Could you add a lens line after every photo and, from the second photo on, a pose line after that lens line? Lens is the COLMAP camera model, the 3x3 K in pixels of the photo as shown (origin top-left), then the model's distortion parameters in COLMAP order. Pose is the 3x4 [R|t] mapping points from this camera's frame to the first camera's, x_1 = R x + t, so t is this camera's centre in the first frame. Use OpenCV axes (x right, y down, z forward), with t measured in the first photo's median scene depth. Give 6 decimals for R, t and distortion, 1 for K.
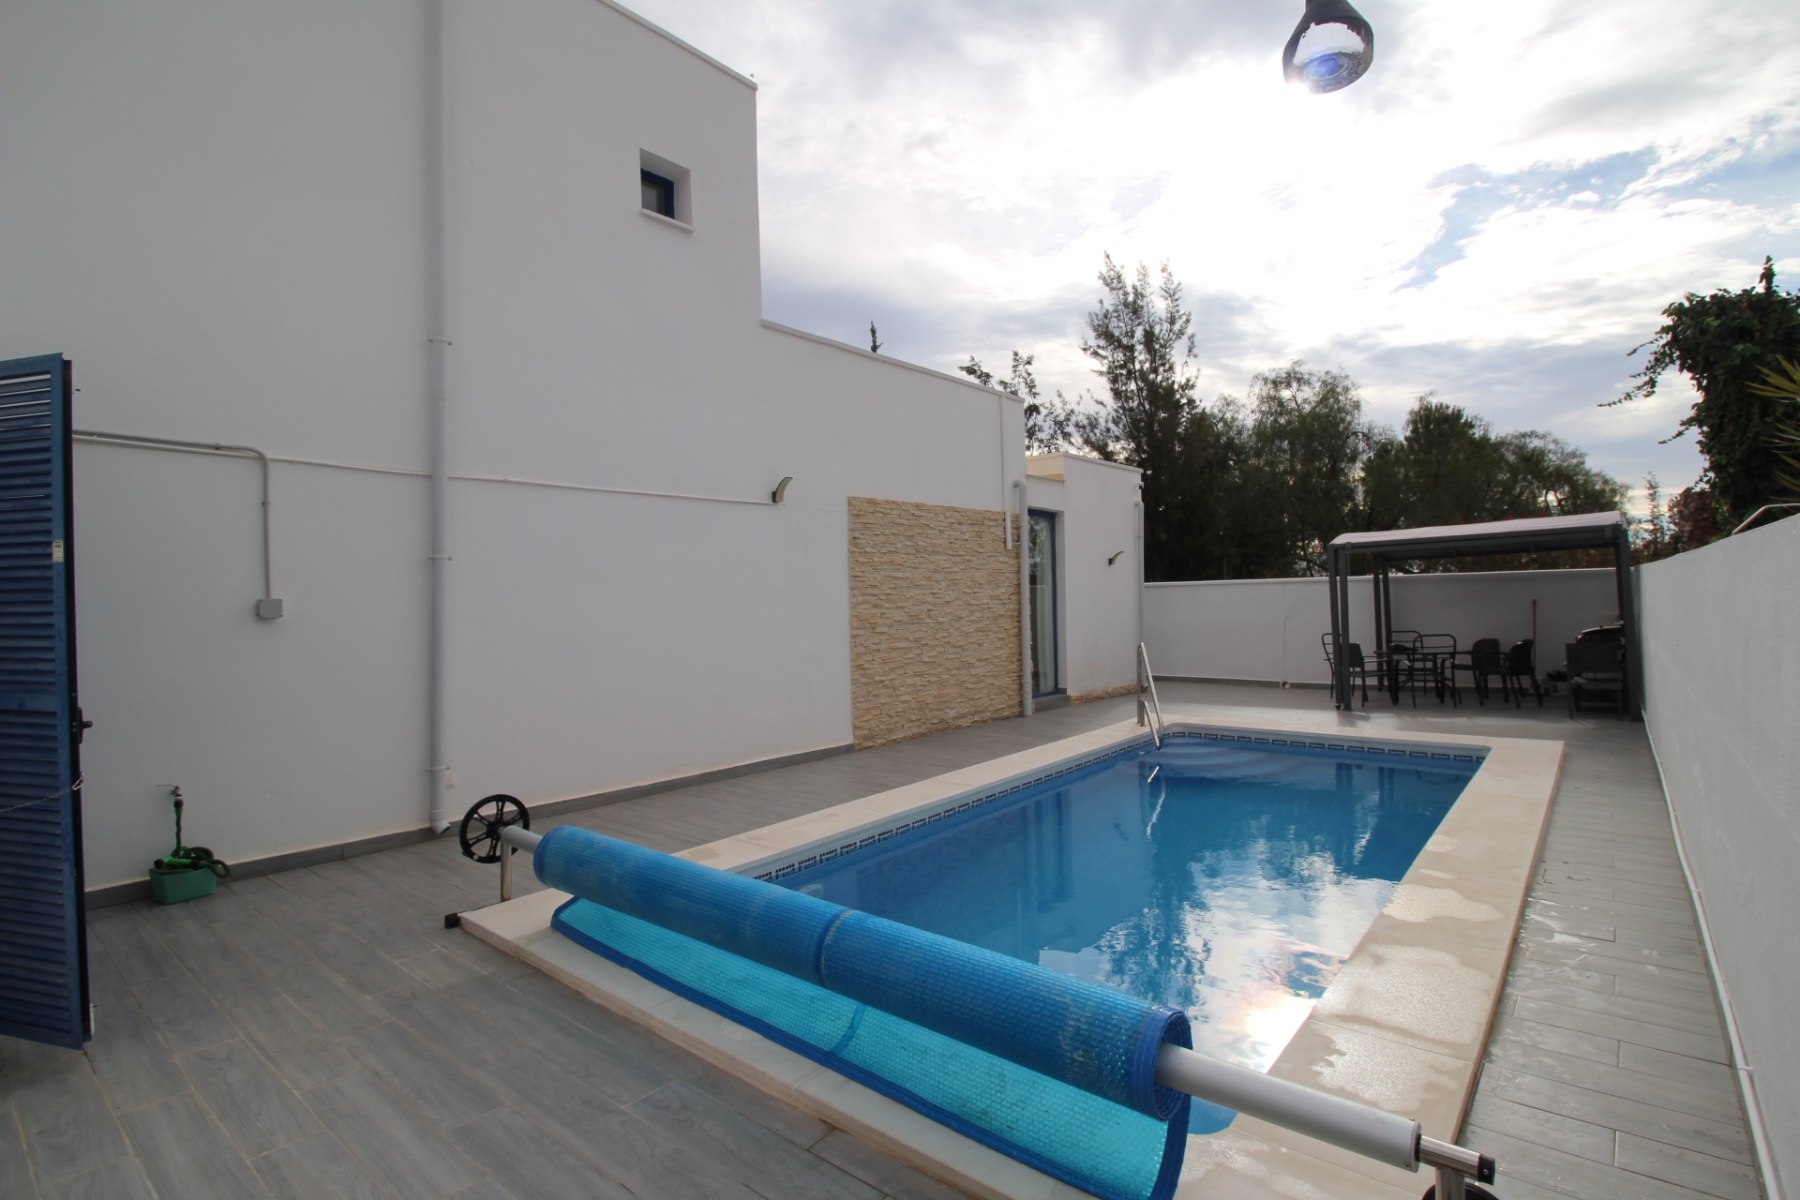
lens RADIAL K [[857.0, 0, 916.0], [0, 857.0, 593.1], [0, 0, 1]] dist [-0.003341, -0.001659]
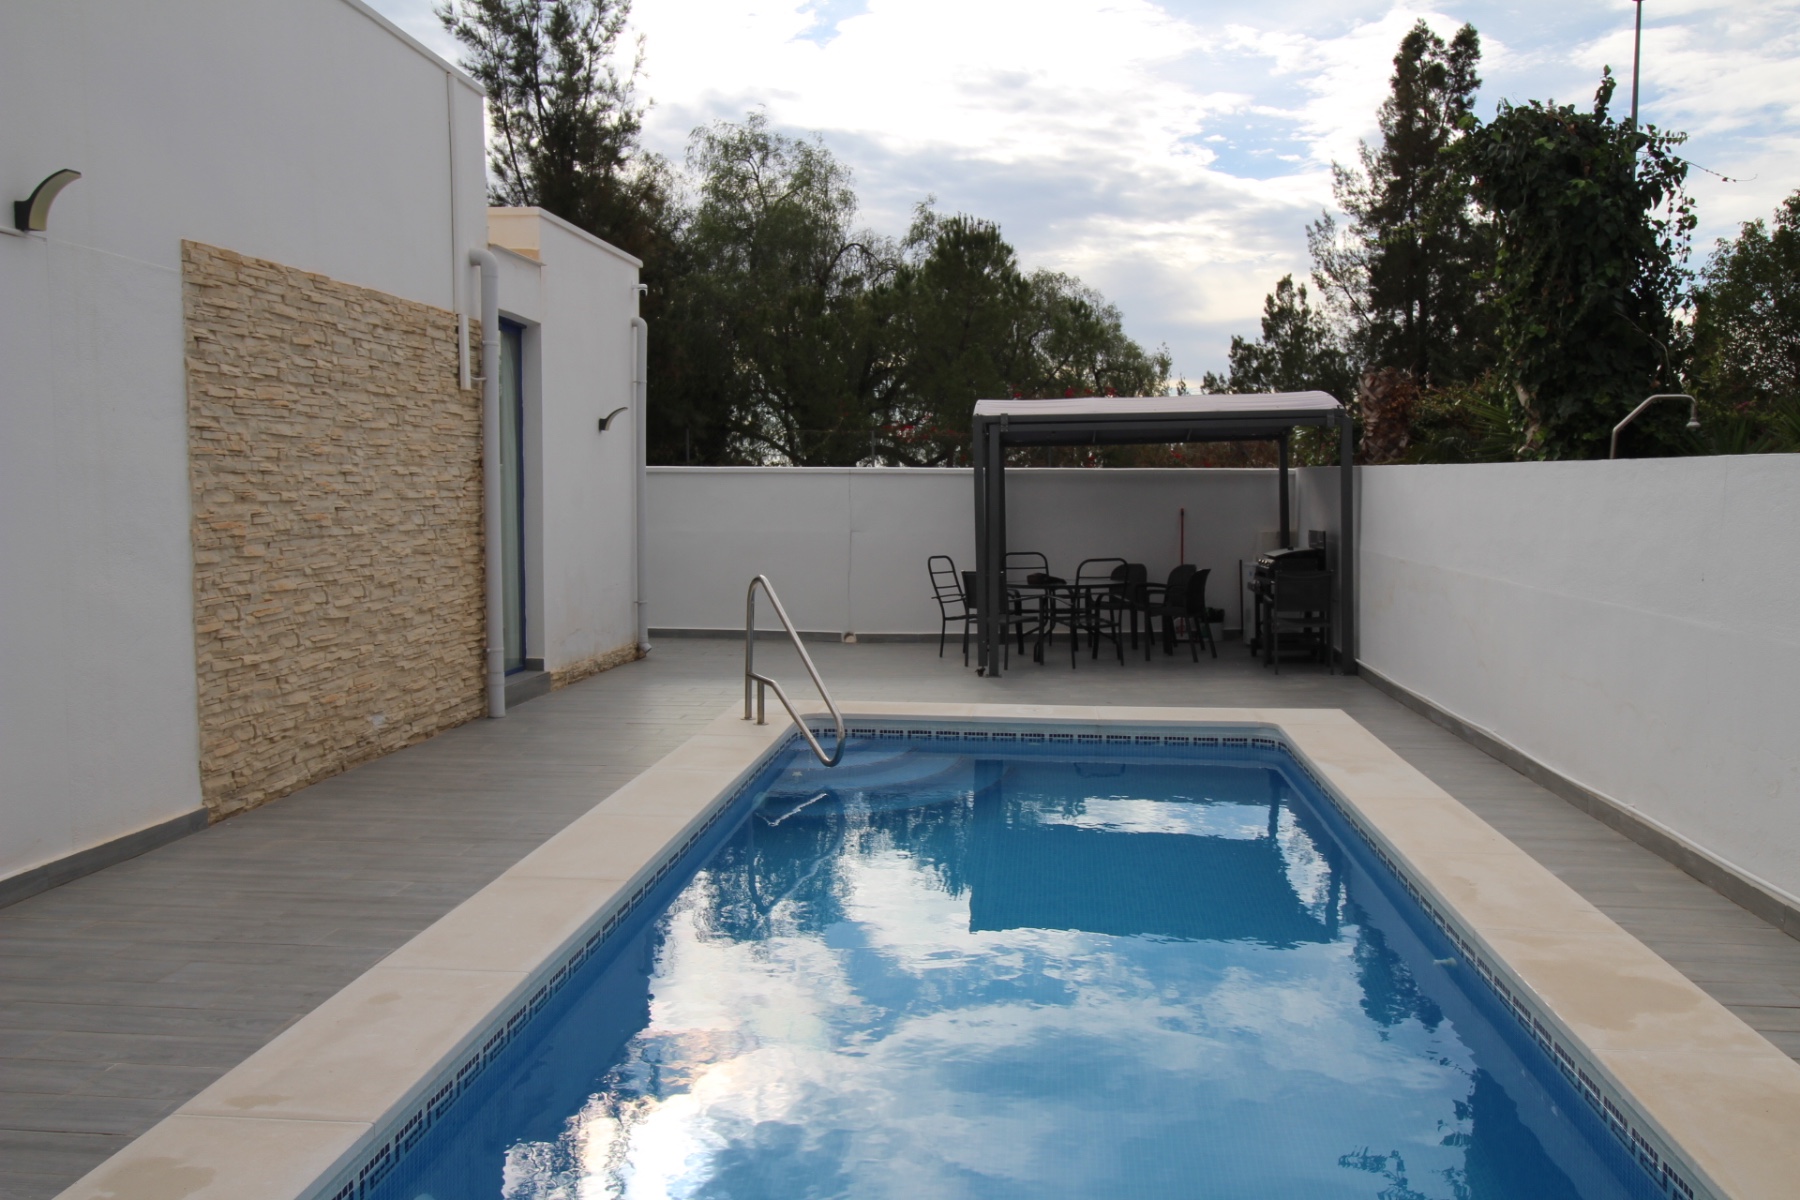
lens RADIAL K [[1420.6, 0, 909.4], [0, 1420.6, 597.4], [0, 0, 1]] dist [0.021683, -0.018316]
pose [[0.825348, -0.016795, 0.564375, -0.152250], [-0.028282, 0.997073, 0.071031, 0.003603], [-0.563916, -0.074586, 0.822457, 0.162456]]
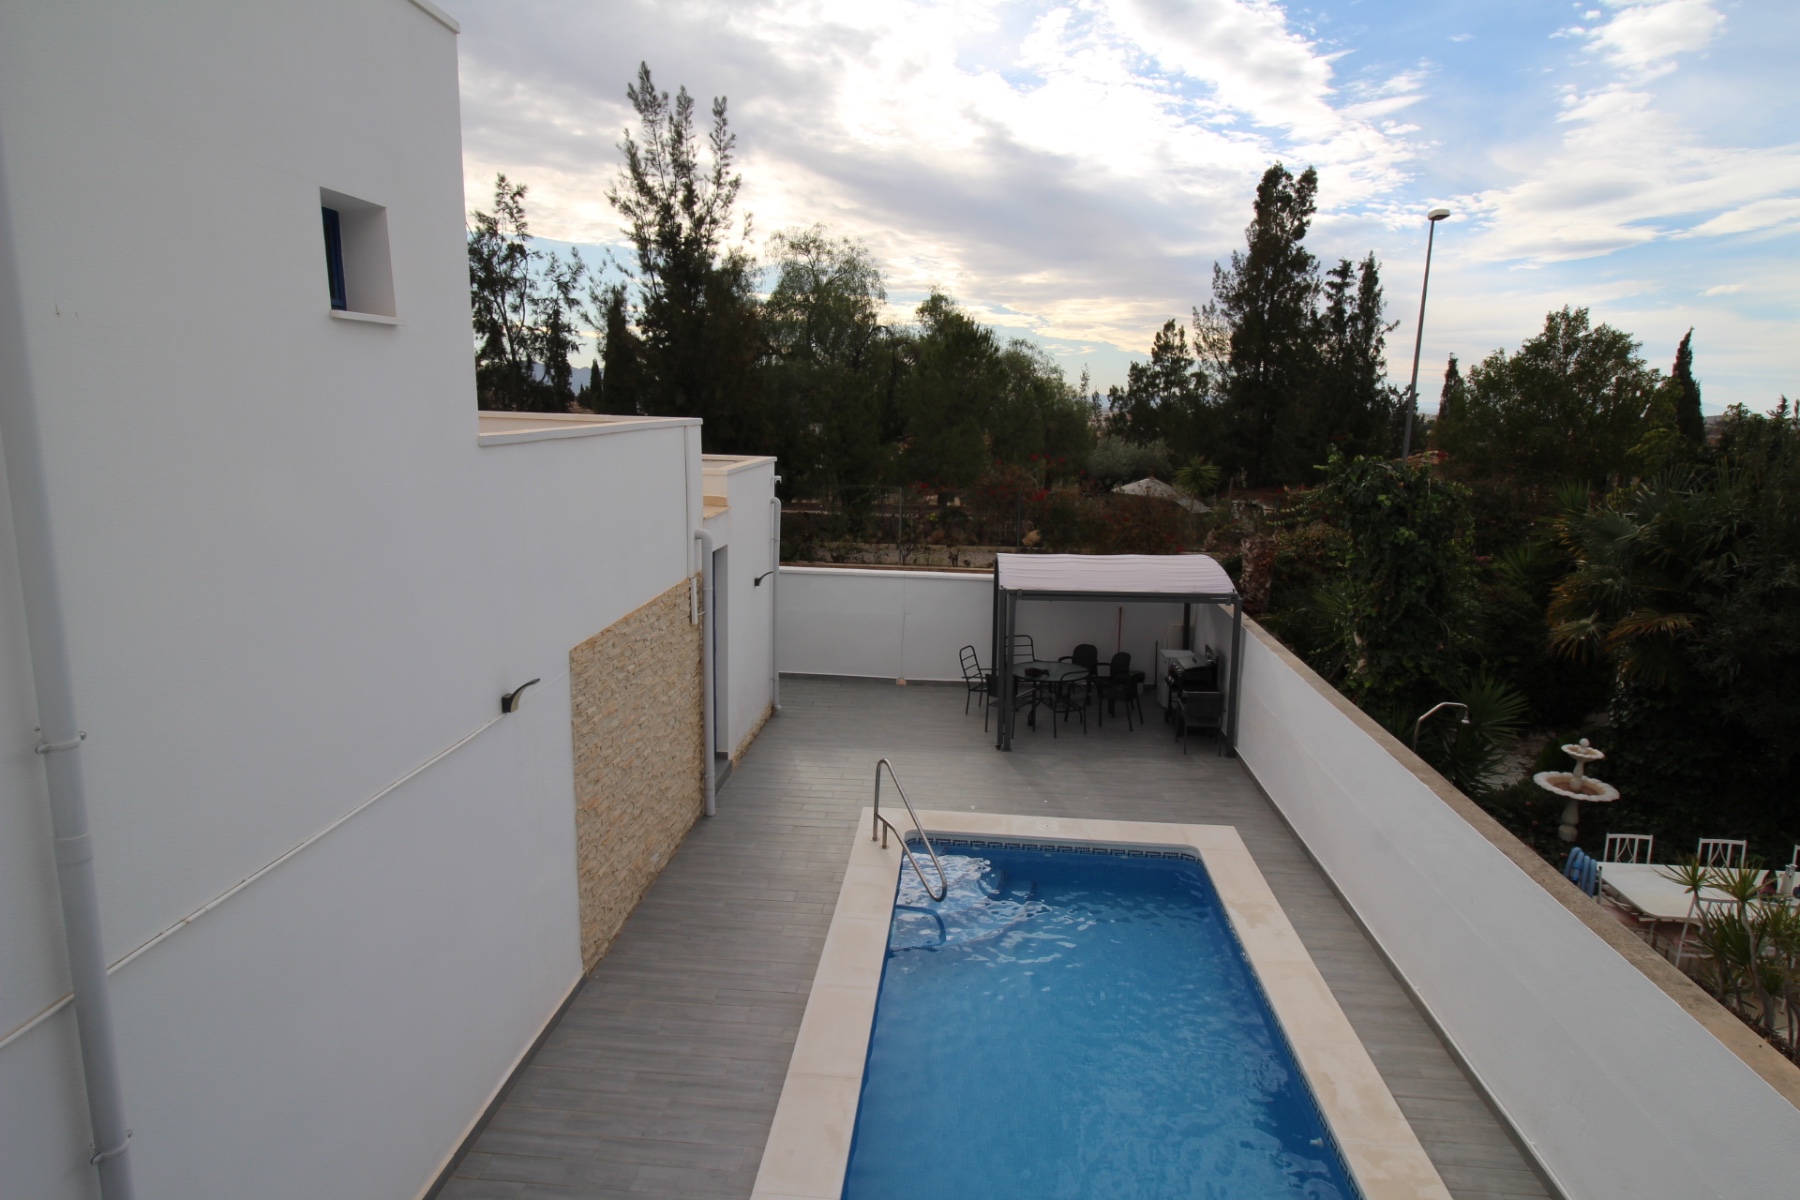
lens RADIAL K [[984.6, 0, 905.0], [0, 984.6, 586.8], [0, 0, 1]] dist [0.007935, 0.001595]
pose [[0.812665, -0.071690, 0.578305, -0.261746], [-0.050777, 0.979917, 0.192831, -0.275378], [-0.580515, -0.186072, 0.792704, 0.177219]]
